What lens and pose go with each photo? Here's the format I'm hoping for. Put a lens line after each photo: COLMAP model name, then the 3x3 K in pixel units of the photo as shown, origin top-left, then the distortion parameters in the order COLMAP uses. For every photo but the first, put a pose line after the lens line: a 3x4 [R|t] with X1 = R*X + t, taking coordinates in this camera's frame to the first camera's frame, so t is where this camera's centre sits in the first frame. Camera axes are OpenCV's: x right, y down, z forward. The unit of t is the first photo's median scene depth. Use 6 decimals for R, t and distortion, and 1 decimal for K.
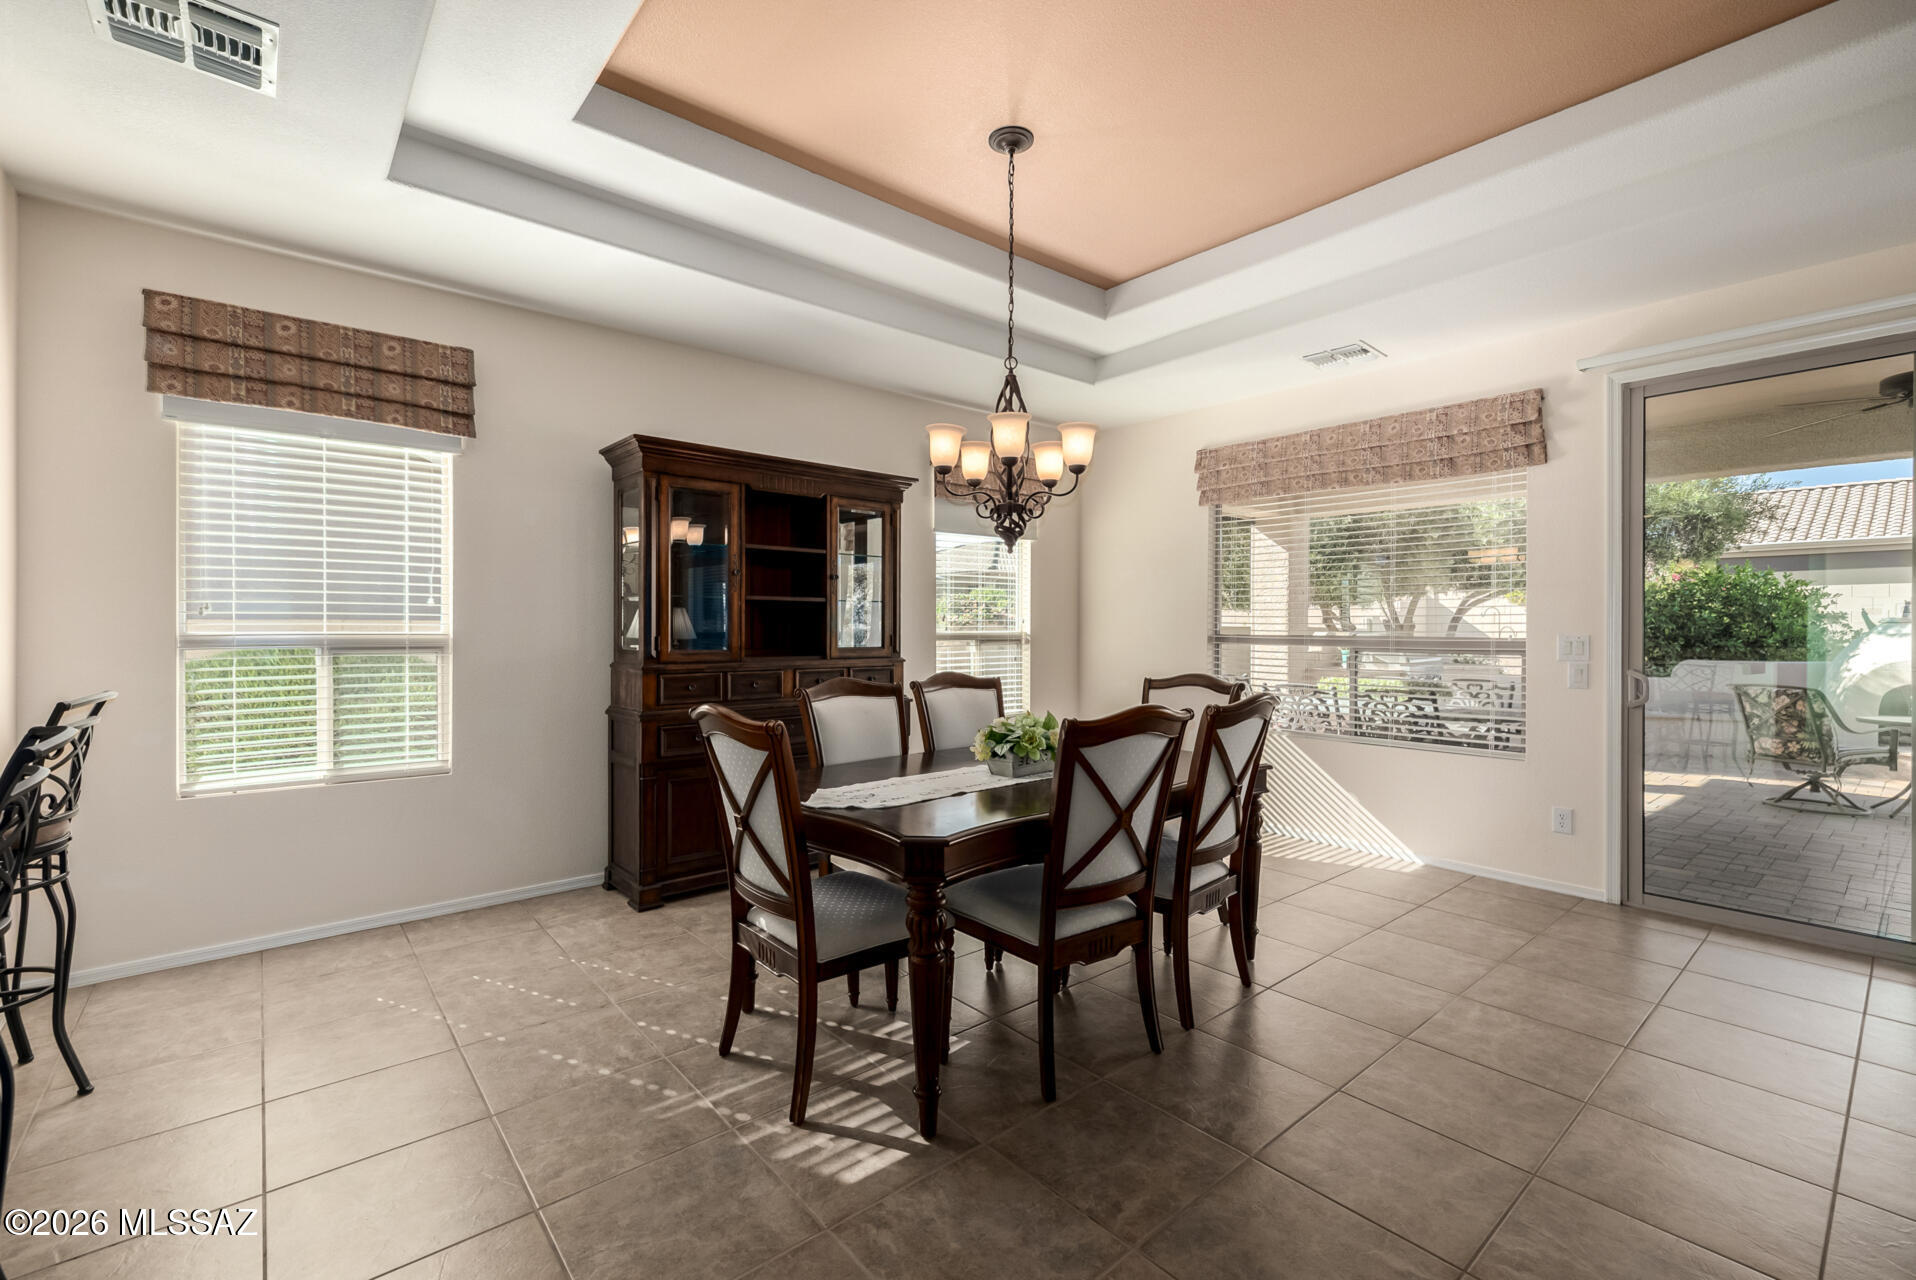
lens RADIAL K [[813.9, 0, 955.4], [0, 813.9, 636.7], [0, 0, 1]] dist [-0.000583, 0.000667]
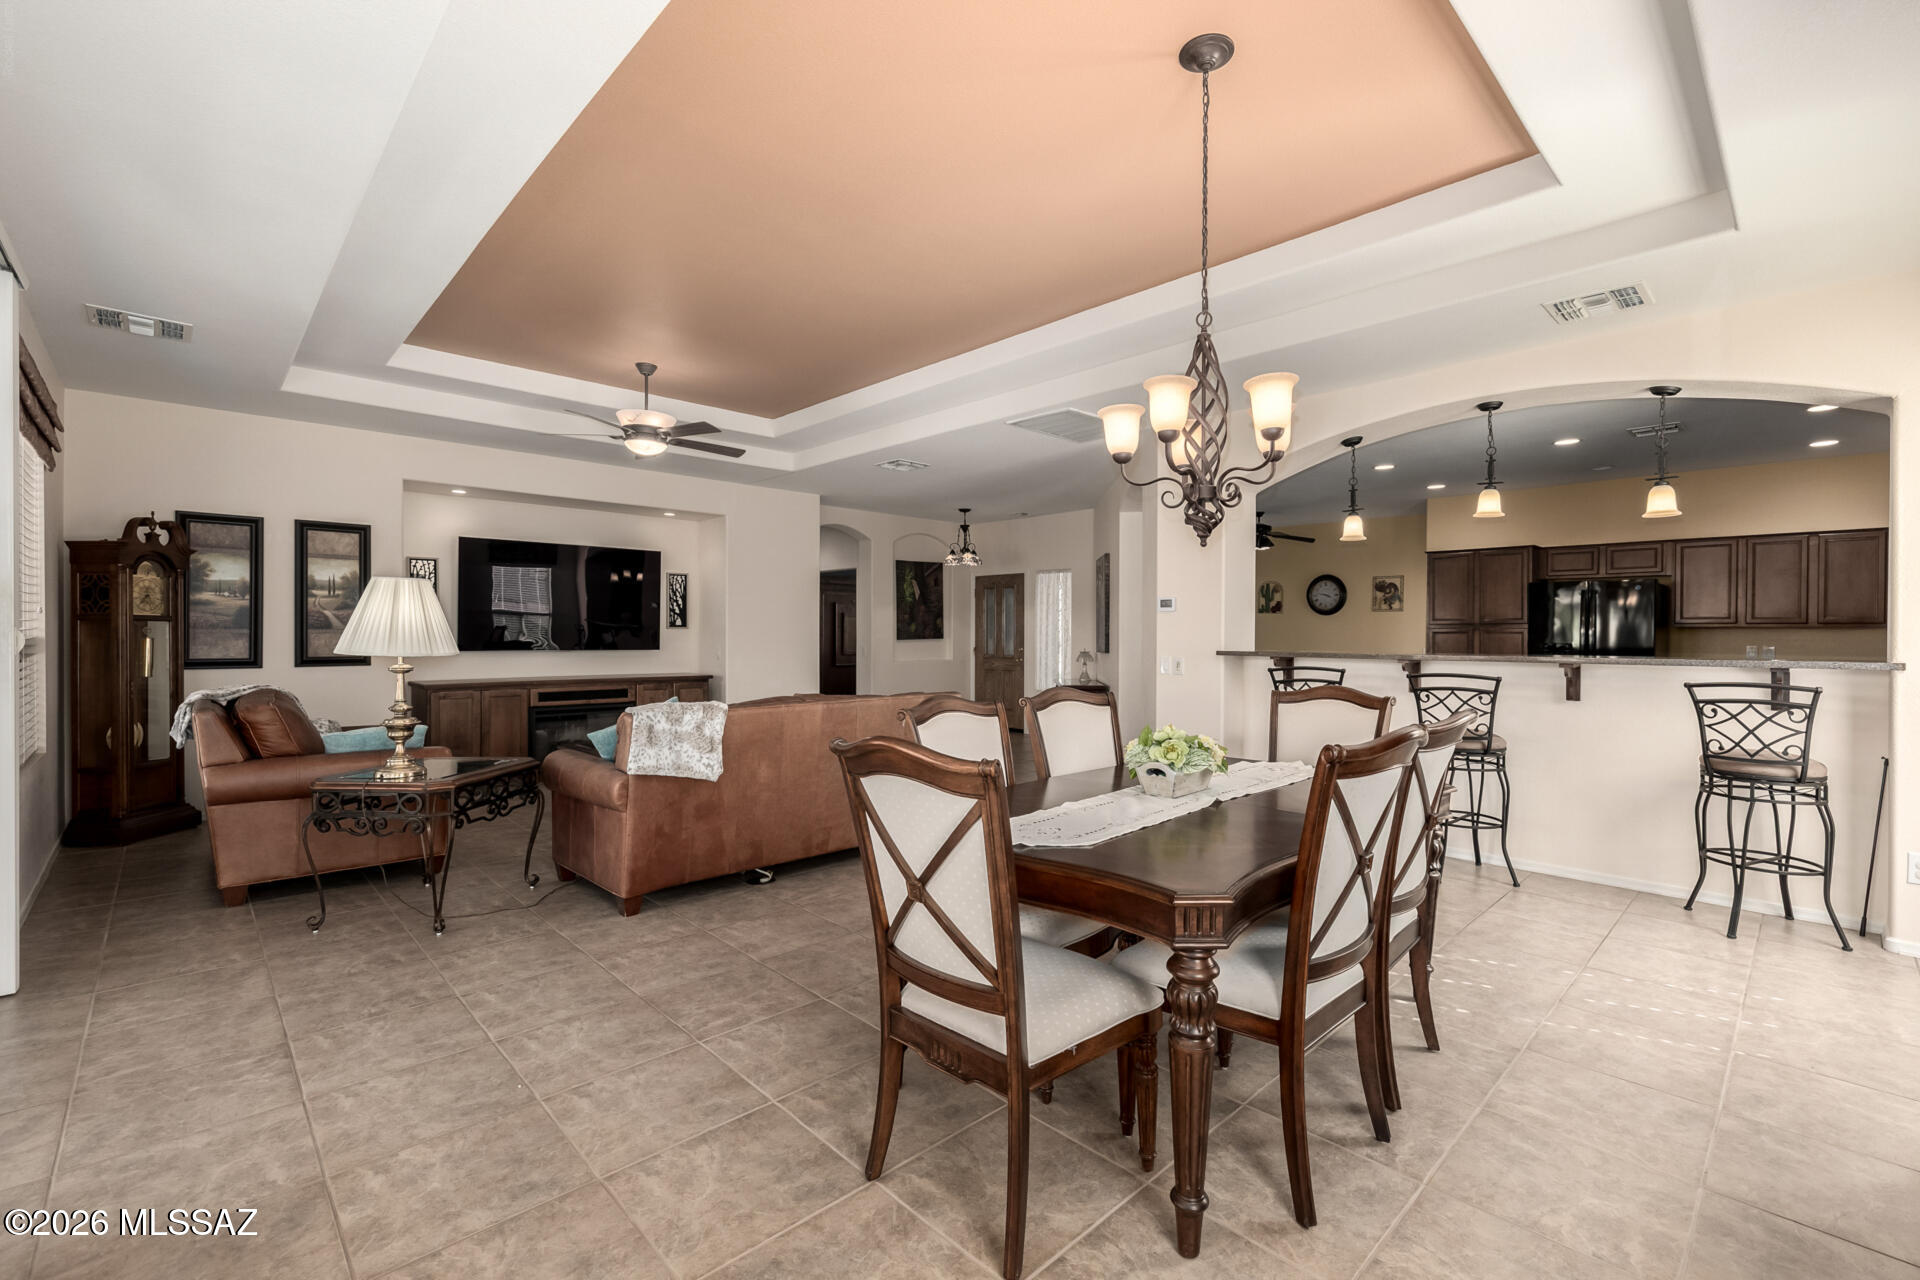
lens RADIAL K [[815.6, 0, 985.5], [0, 815.6, 640.8], [0, 0, 1]] dist [-0.000583, 0.000667]
pose [[-0.998047, -0.007298, -0.062038, 0.268009], [-0.008511, 0.999777, 0.019310, -0.016591], [0.061884, 0.019800, -0.997887, 1.418076]]
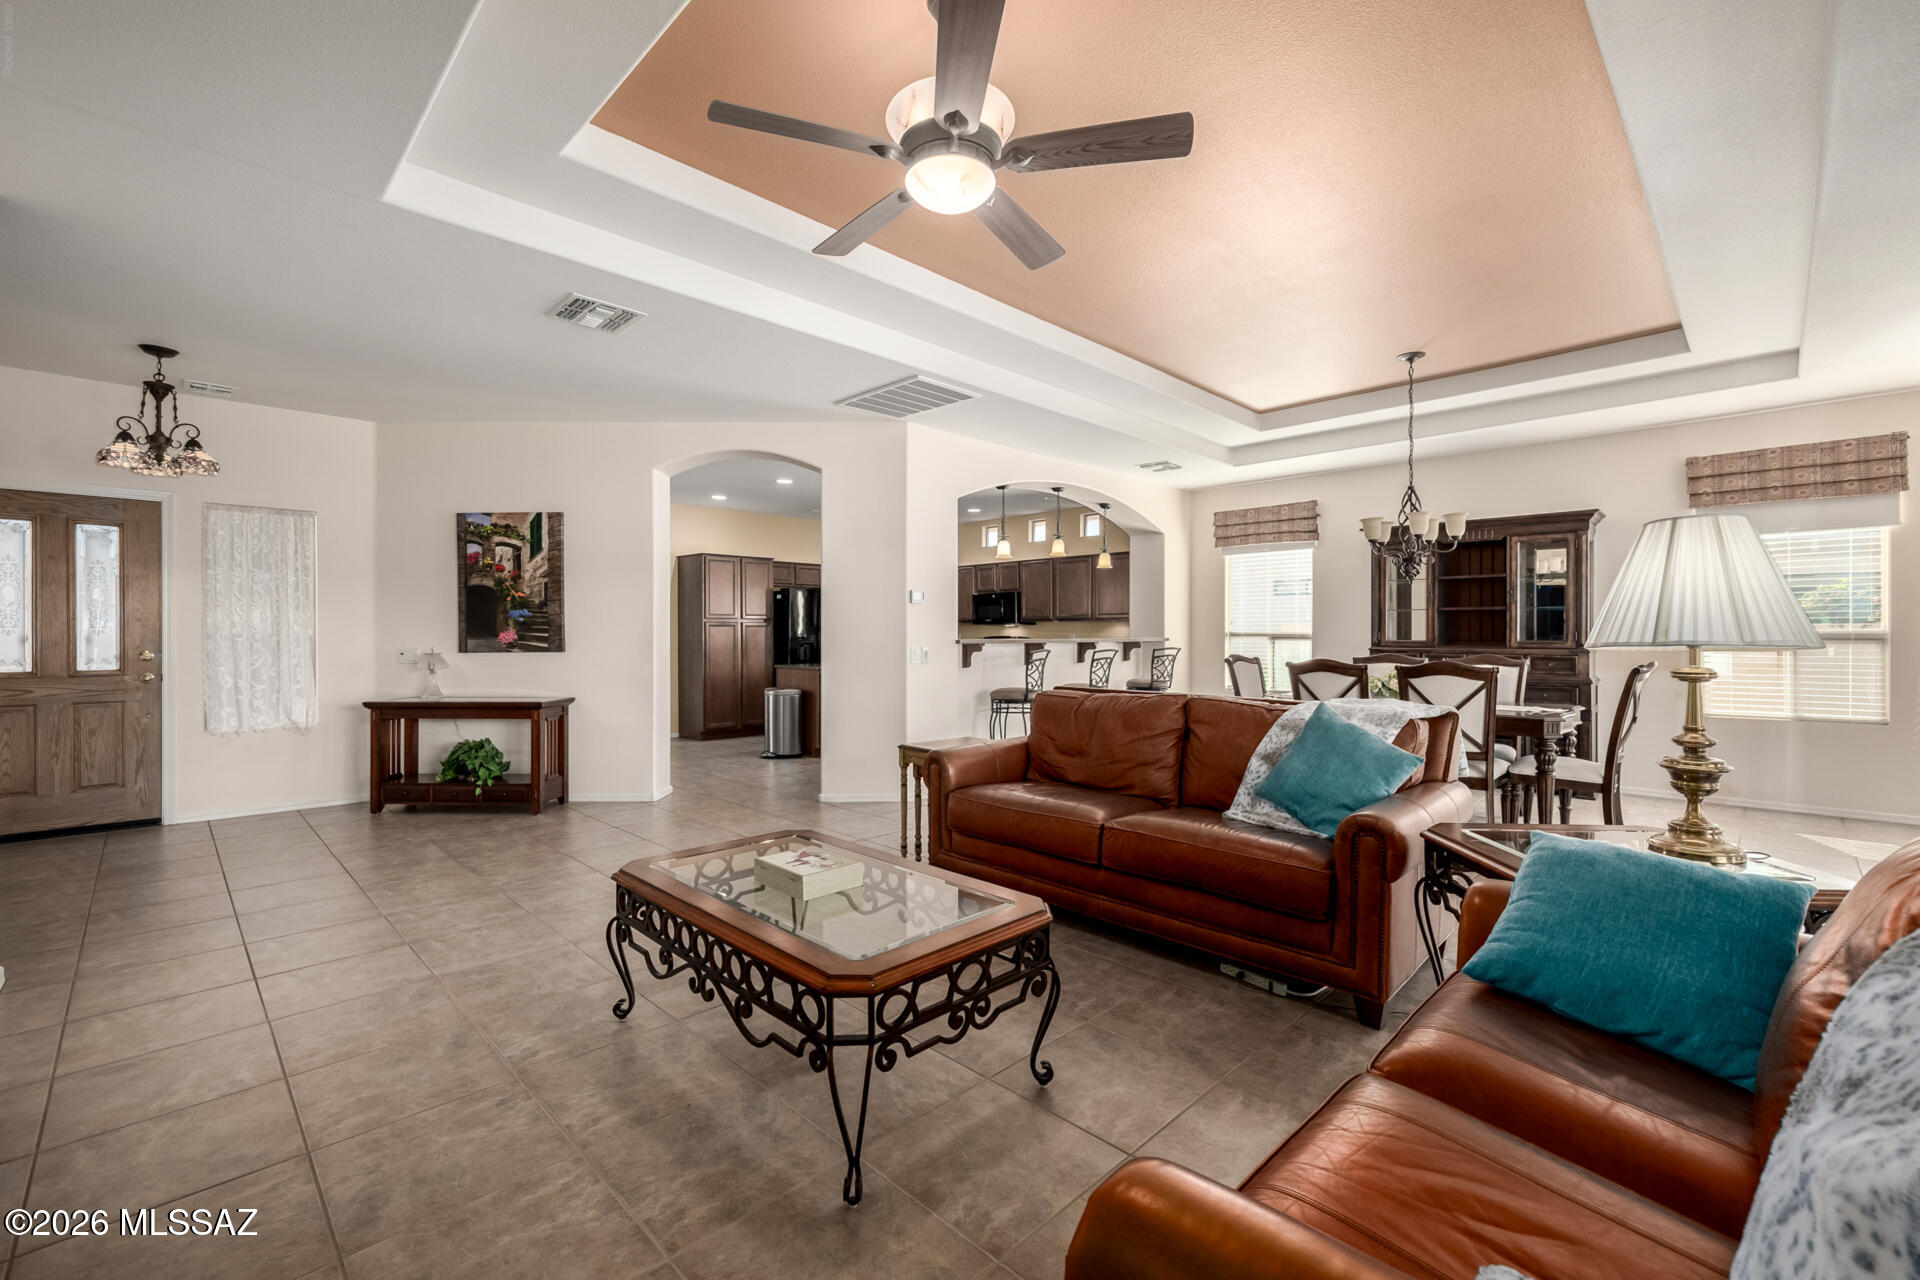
lens RADIAL K [[815.6, 0, 952.2], [0, 815.6, 637.9], [0, 0, 1]] dist [-0.000583, 0.000667]
pose [[0.066677, 0.003805, -0.997767, 1.420014], [-0.009619, 0.999949, 0.003170, 0.016141], [0.997728, 0.009386, 0.066710, -0.111471]]
